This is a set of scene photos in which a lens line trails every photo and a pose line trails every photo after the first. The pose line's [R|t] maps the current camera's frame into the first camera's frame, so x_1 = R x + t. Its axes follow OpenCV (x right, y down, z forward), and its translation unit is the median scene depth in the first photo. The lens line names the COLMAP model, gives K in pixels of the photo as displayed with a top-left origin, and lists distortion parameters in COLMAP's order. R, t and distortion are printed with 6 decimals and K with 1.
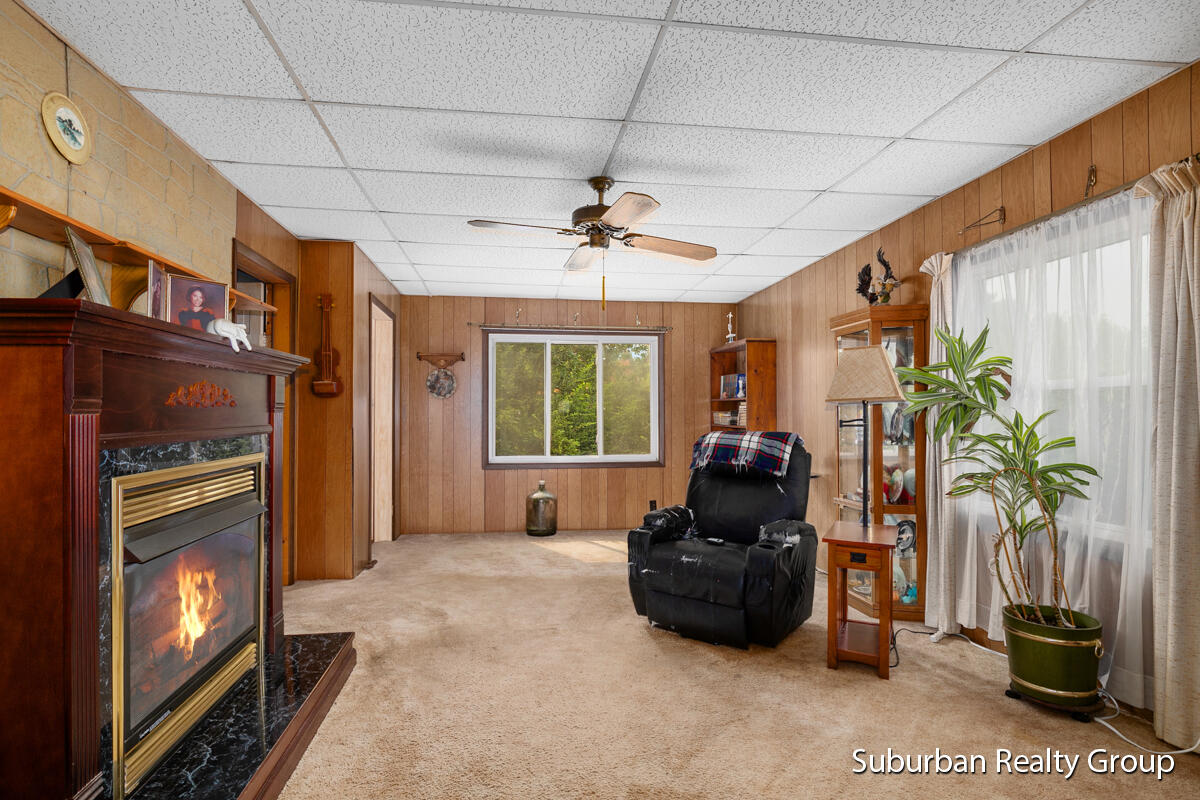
lens RADIAL K [[587.3, 0, 606.9], [0, 587.3, 411.6], [0, 0, 1]] dist [-0.006536, -0.001834]
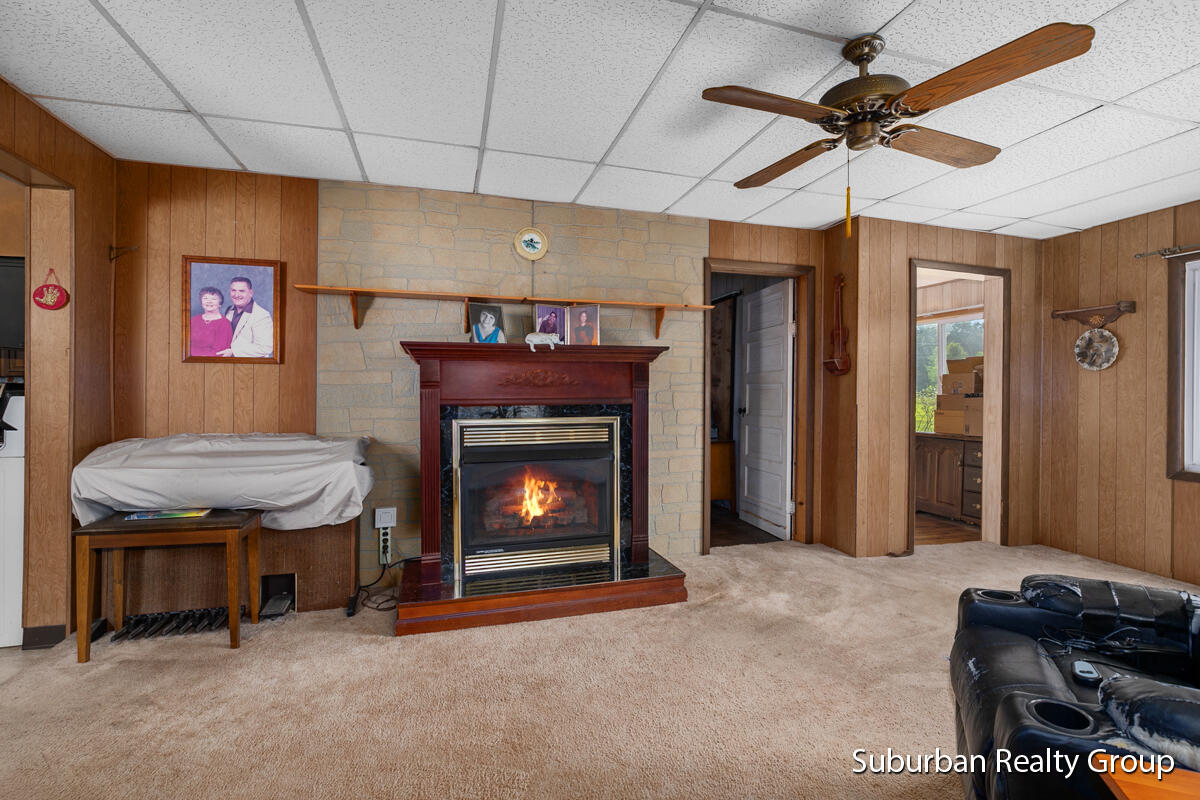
lens RADIAL K [[553.9, 0, 611.6], [0, 553.9, 391.7], [0, 0, 1]] dist [-0.010454, -0.002135]
pose [[0.109633, 0.003809, -0.993965, 0.448625], [-0.002455, 0.999991, 0.003562, 0.004204], [0.993969, 0.002050, 0.109641, 0.489128]]
